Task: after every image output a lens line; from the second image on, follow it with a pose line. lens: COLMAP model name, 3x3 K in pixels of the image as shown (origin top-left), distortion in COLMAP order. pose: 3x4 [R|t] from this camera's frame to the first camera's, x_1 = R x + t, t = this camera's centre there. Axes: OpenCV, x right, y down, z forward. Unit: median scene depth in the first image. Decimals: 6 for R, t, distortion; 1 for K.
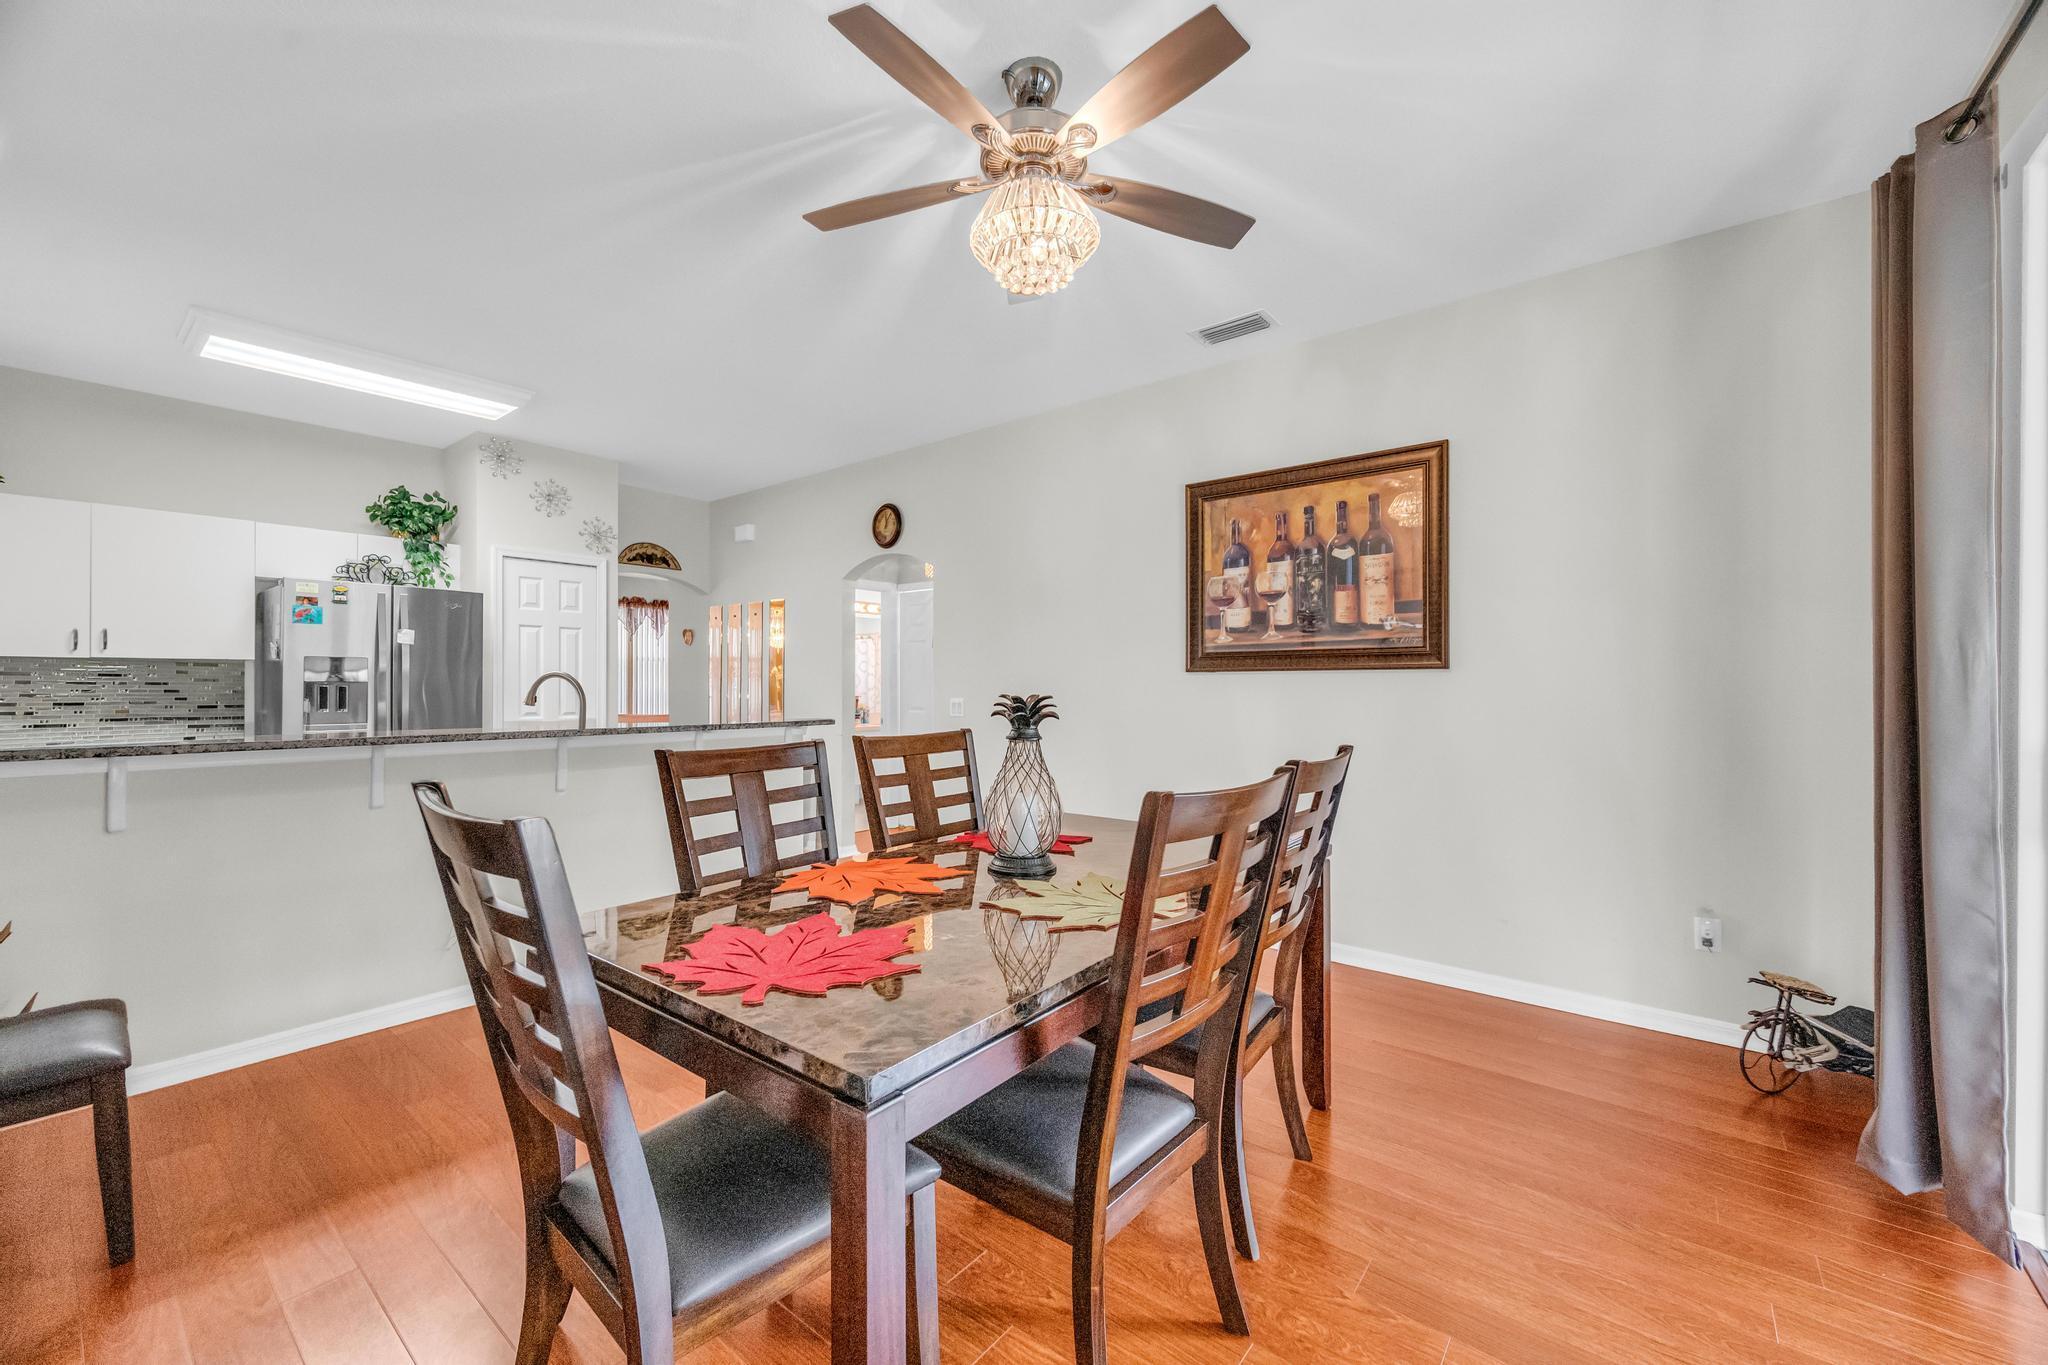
lens RADIAL K [[806.8, 0, 1024.0], [0, 806.8, 682.5], [0, 0, 1]] dist [-0.001940, -0.000192]
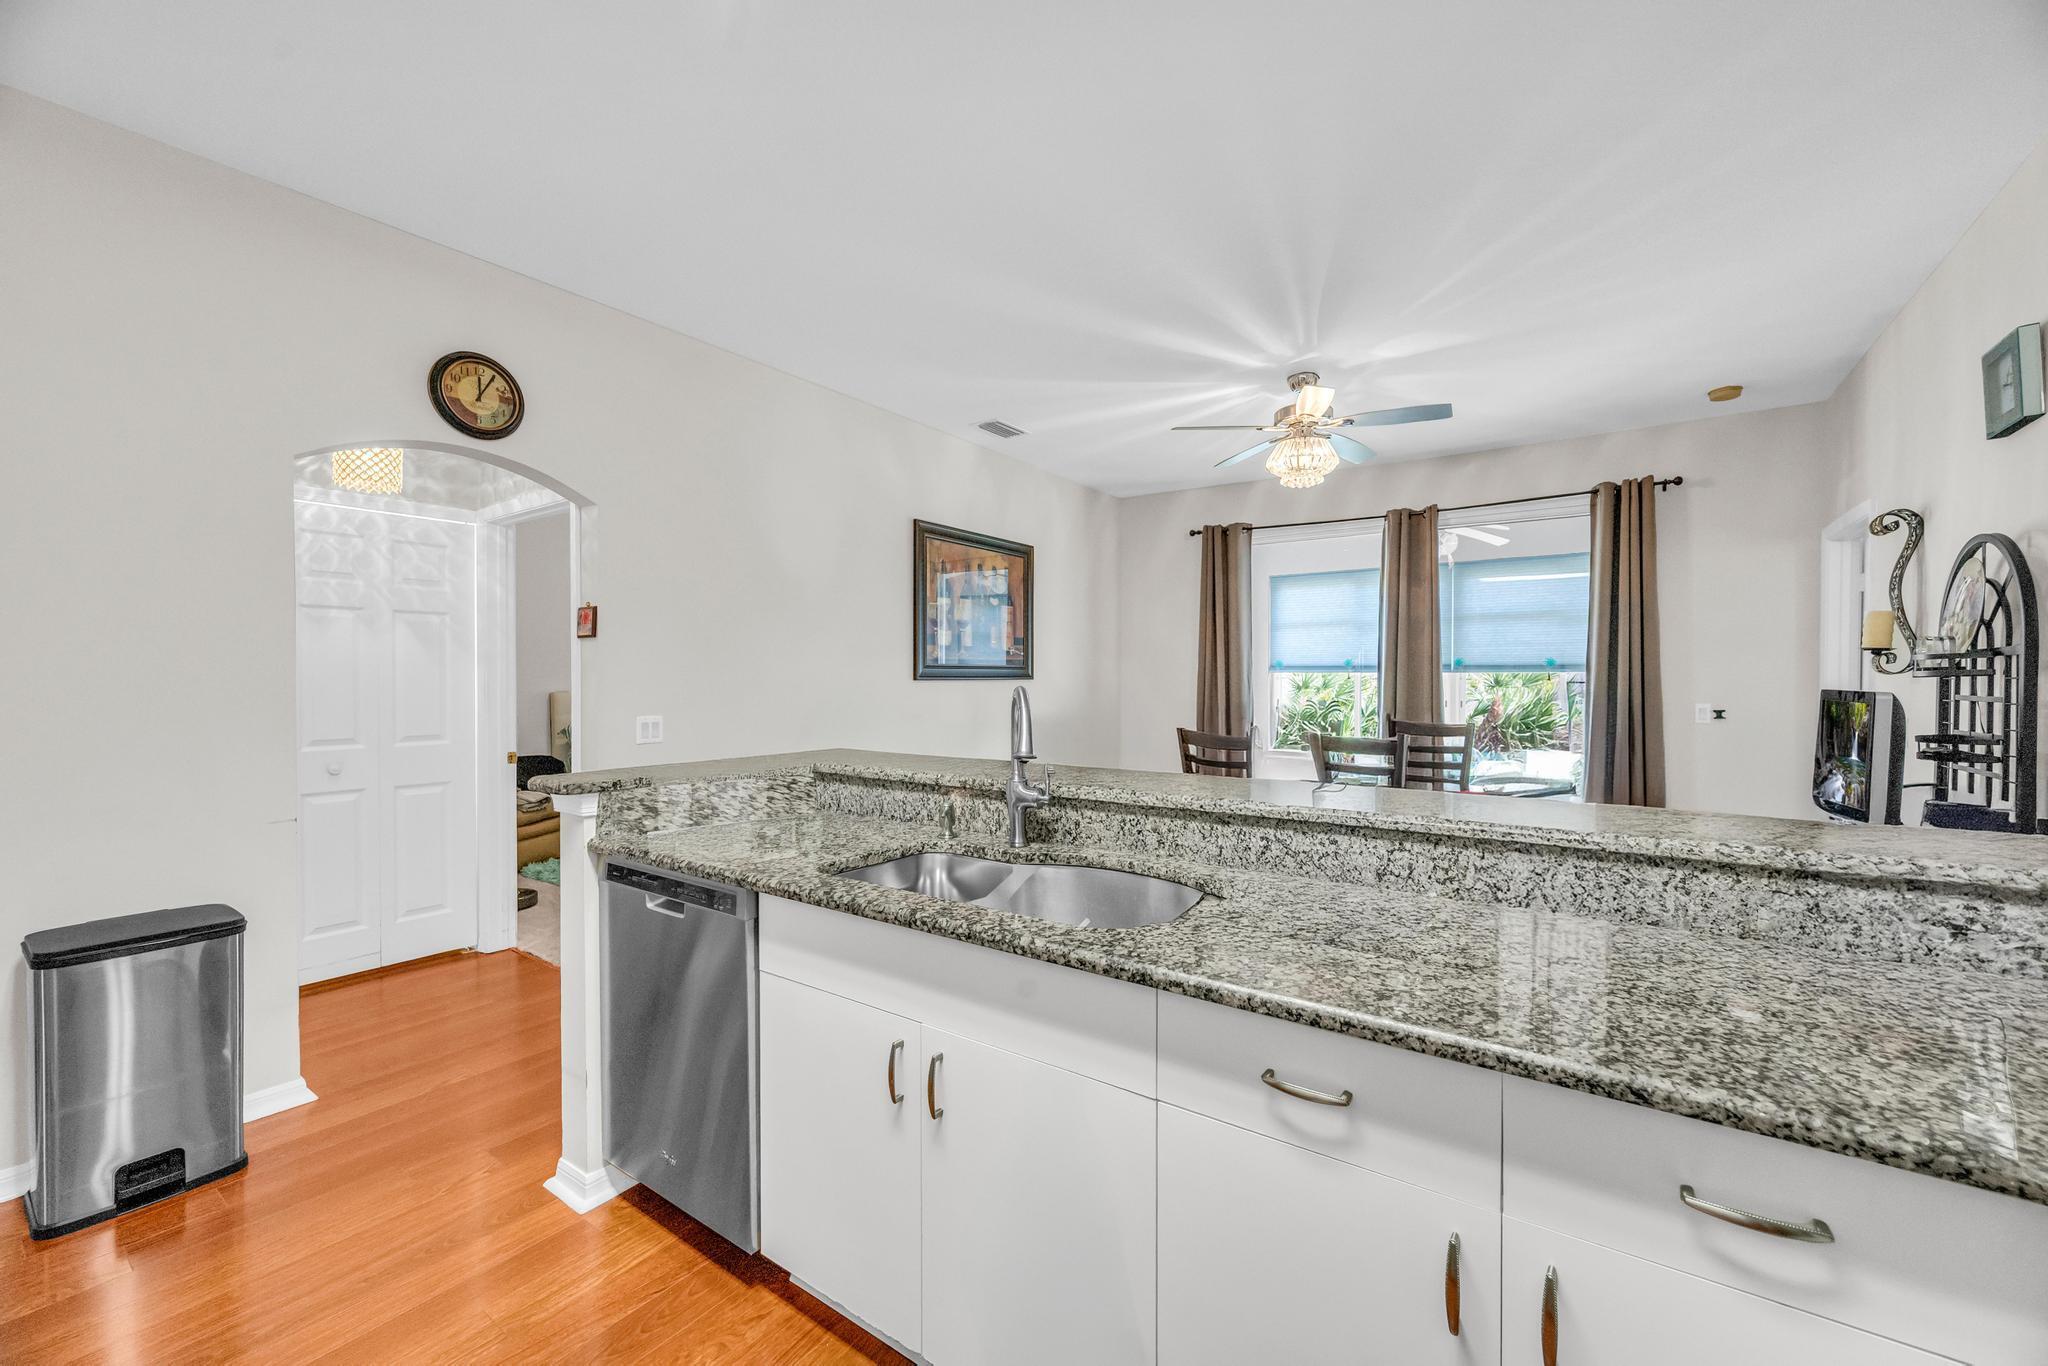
lens RADIAL K [[806.8, 0, 1024.0], [0, 806.8, 683.0], [0, 0, 1]] dist [-0.001940, -0.000192]
pose [[-0.071719, -0.005161, 0.997412, -1.003048], [0.000325, 0.999986, 0.005197, -0.014714], [-0.997425, 0.000697, -0.071716, 0.955009]]
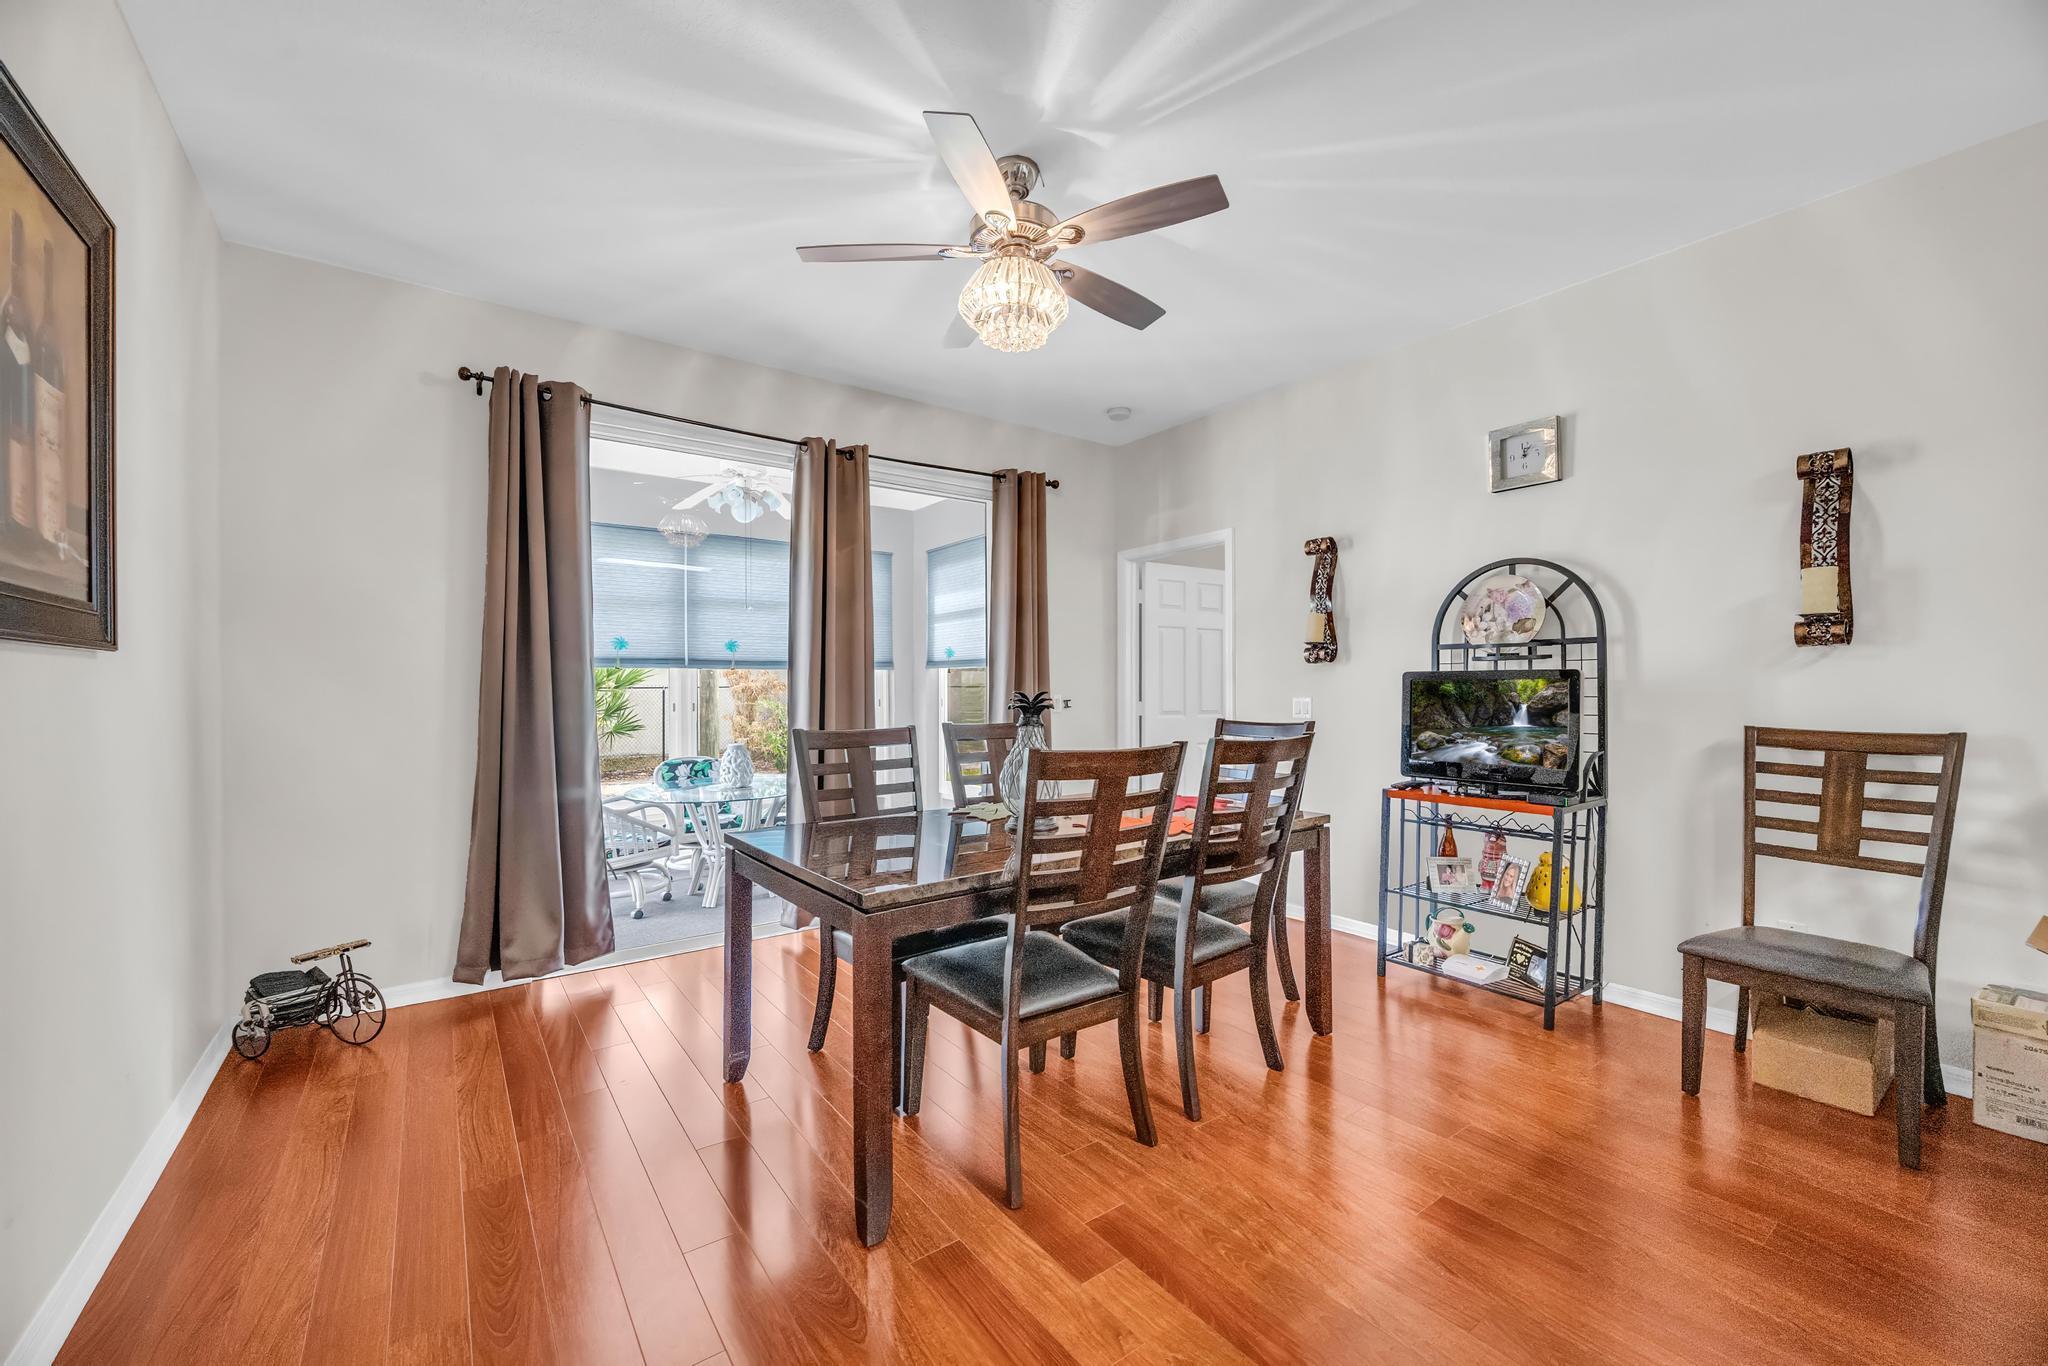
lens RADIAL K [[806.8, 0, 1024.0], [0, 806.8, 683.0], [0, 0, 1]] dist [-0.001940, -0.000192]
pose [[-0.966511, 0.001597, 0.256620, -0.175901], [0.001609, 0.999999, -0.000167, 0.004804], [-0.256620, 0.000252, -0.966512, 1.136491]]
